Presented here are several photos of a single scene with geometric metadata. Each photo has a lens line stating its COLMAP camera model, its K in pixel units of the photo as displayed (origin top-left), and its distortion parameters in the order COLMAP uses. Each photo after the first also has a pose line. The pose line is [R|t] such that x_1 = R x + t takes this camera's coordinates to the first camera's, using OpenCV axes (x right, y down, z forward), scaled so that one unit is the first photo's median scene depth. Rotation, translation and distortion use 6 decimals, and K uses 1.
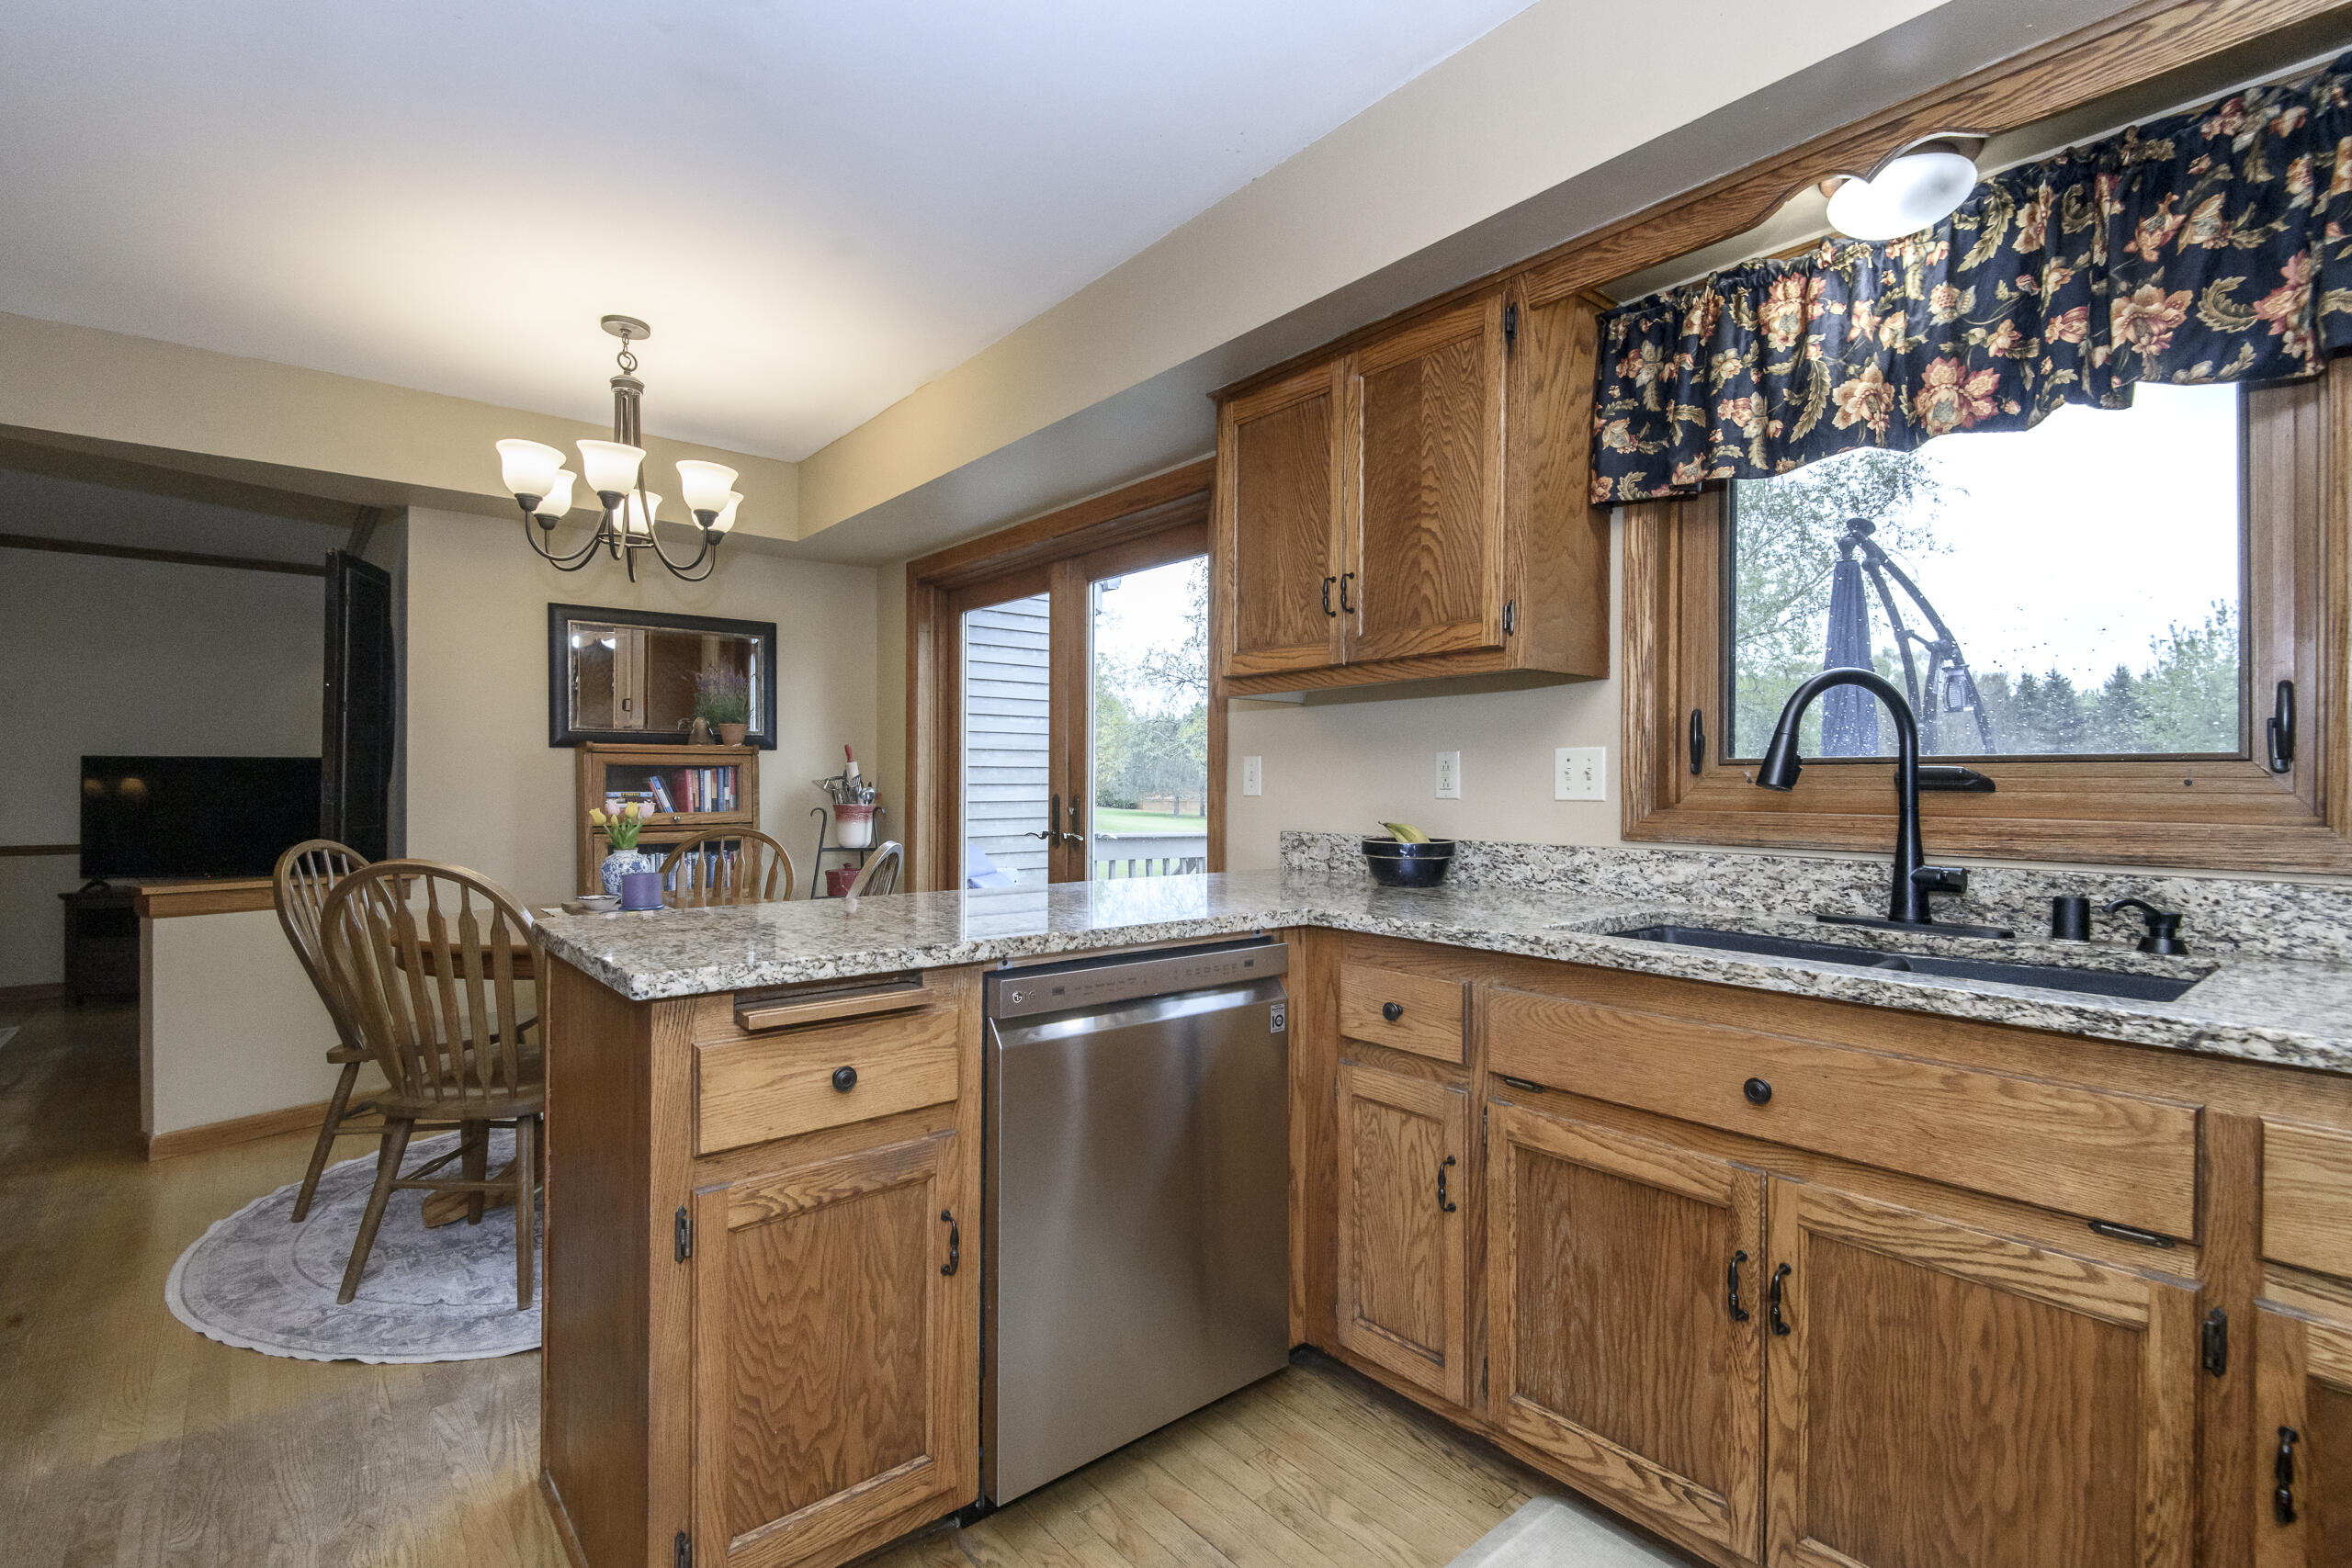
lens RADIAL K [[1070.2, 0, 1158.9], [0, 1070.2, 789.7], [0, 0, 1]] dist [-0.001669, -0.001370]
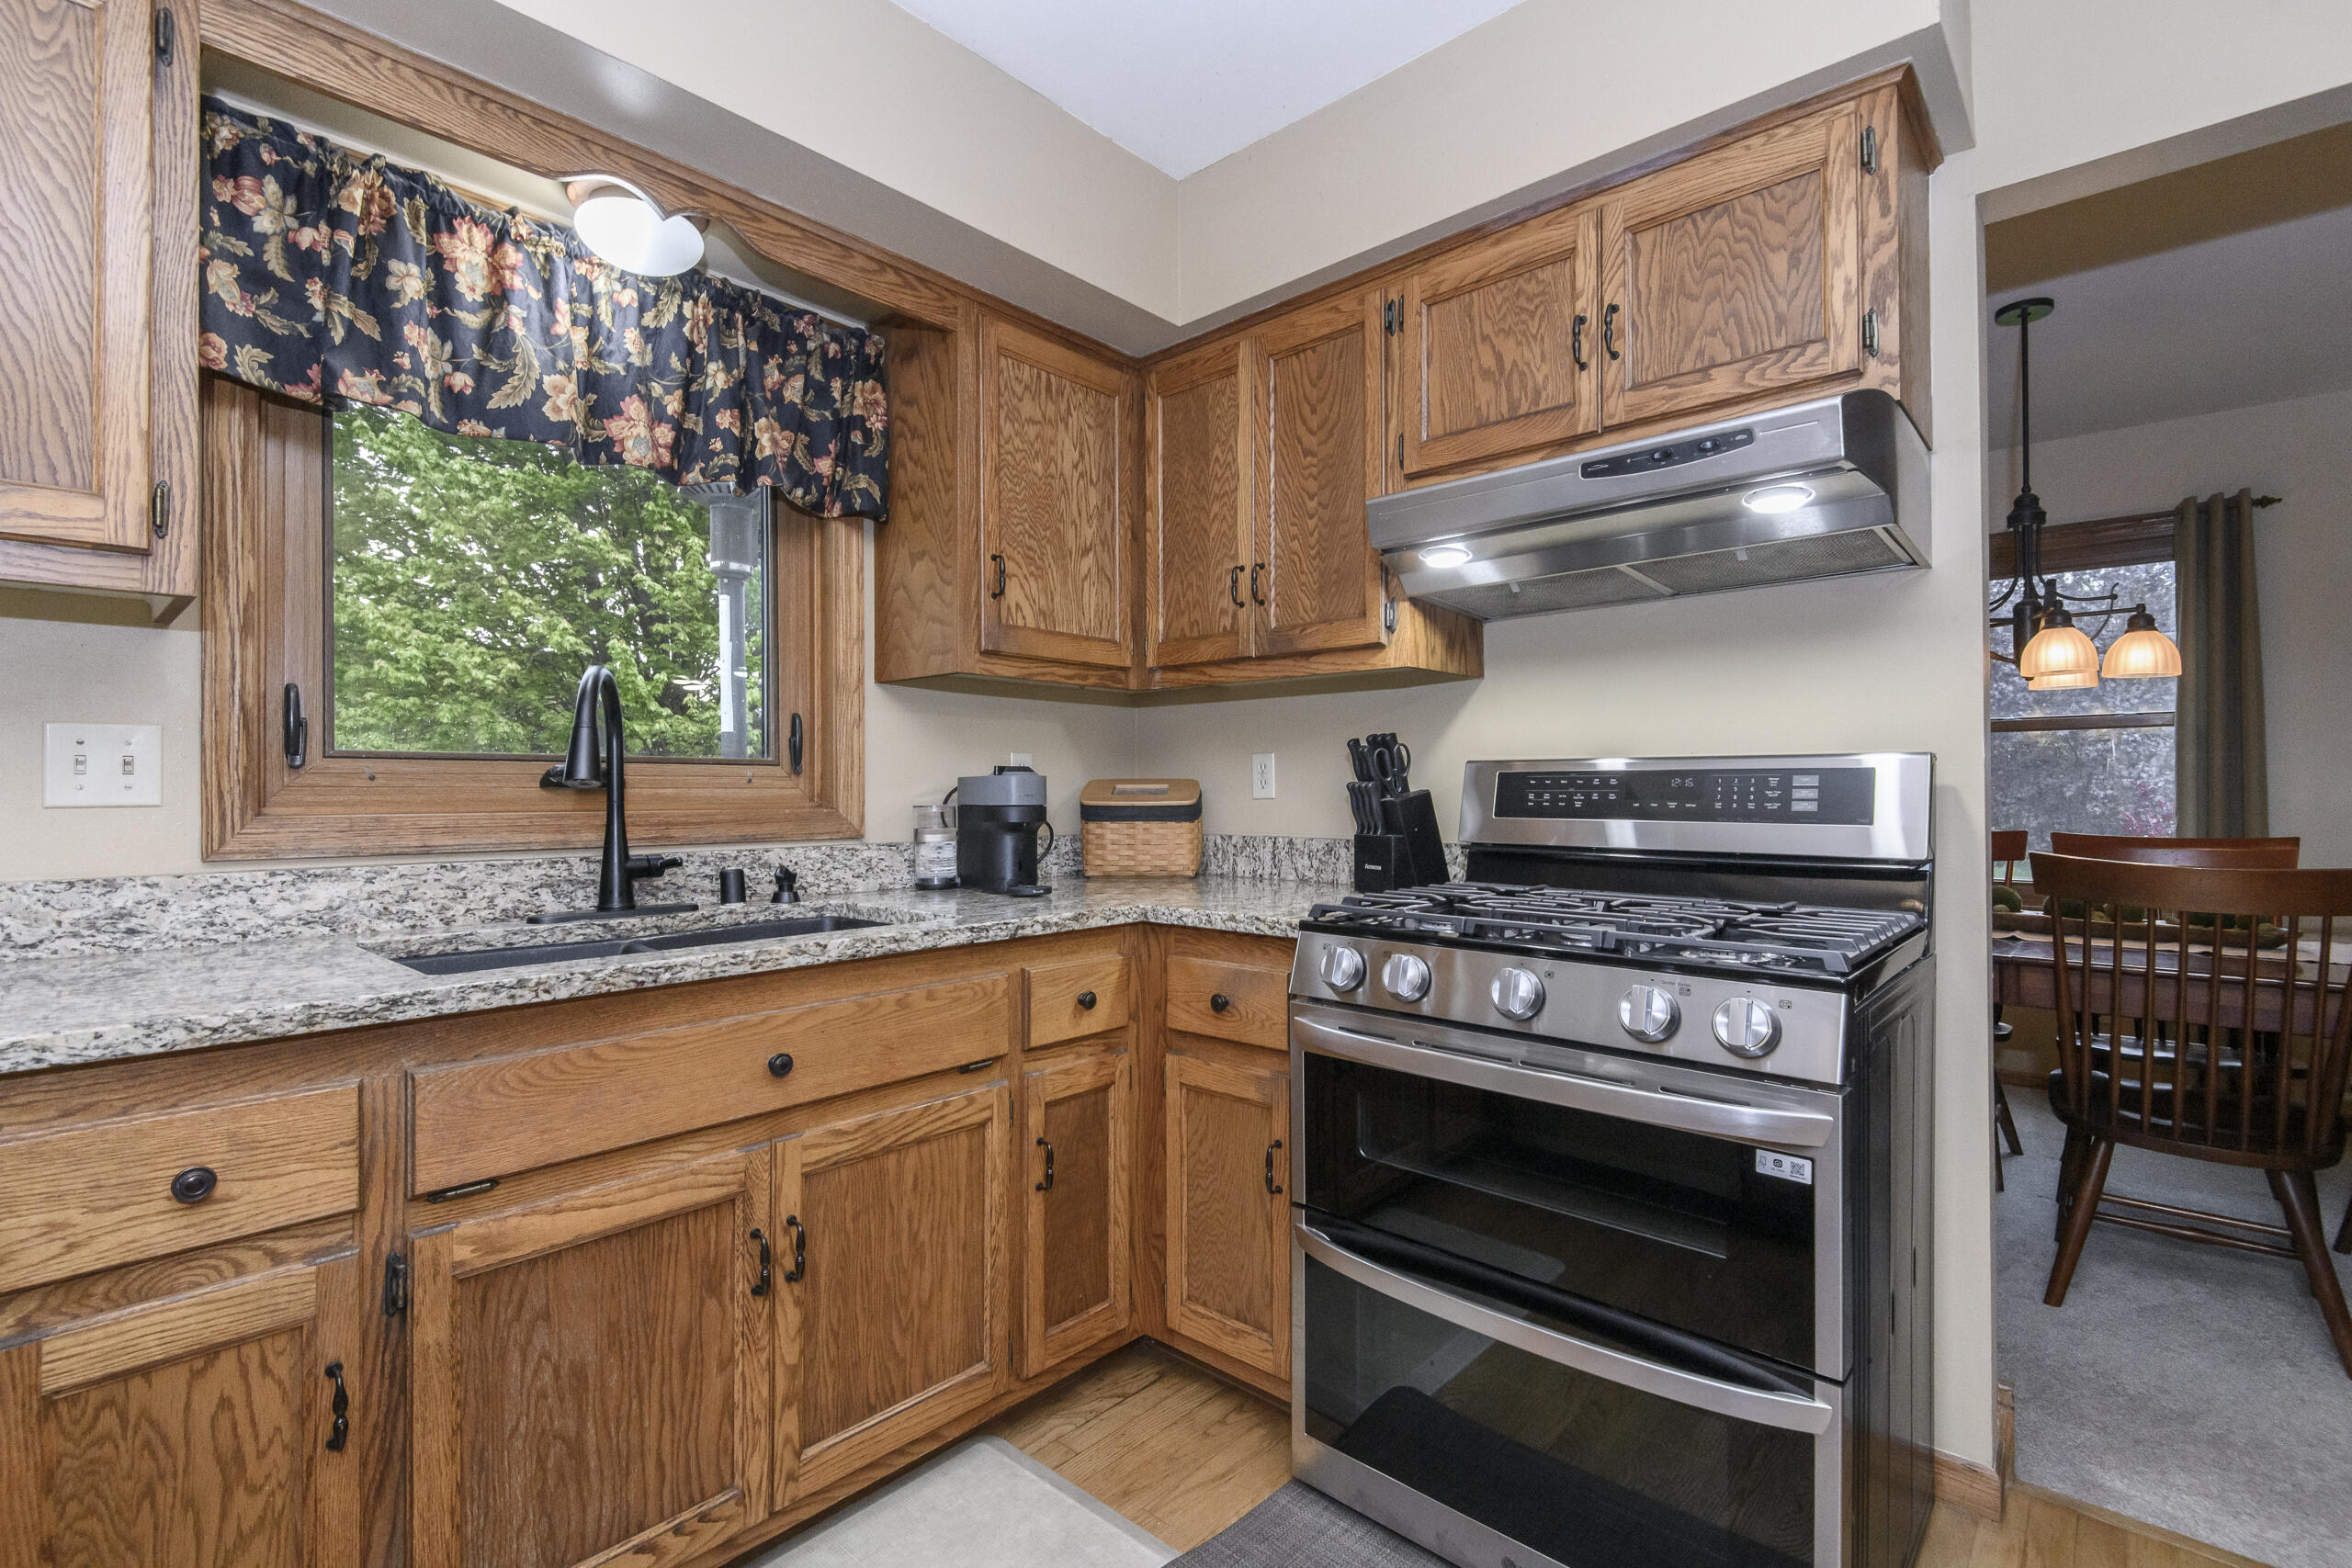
lens RADIAL K [[1070.2, 0, 1158.9], [0, 1070.2, 789.7], [0, 0, 1]] dist [-0.001669, -0.001370]
pose [[-0.146701, -0.001683, 0.989179, -0.414953], [0.010776, 0.999936, 0.003299, 0.005696], [-0.989122, 0.011143, -0.146673, 0.591274]]
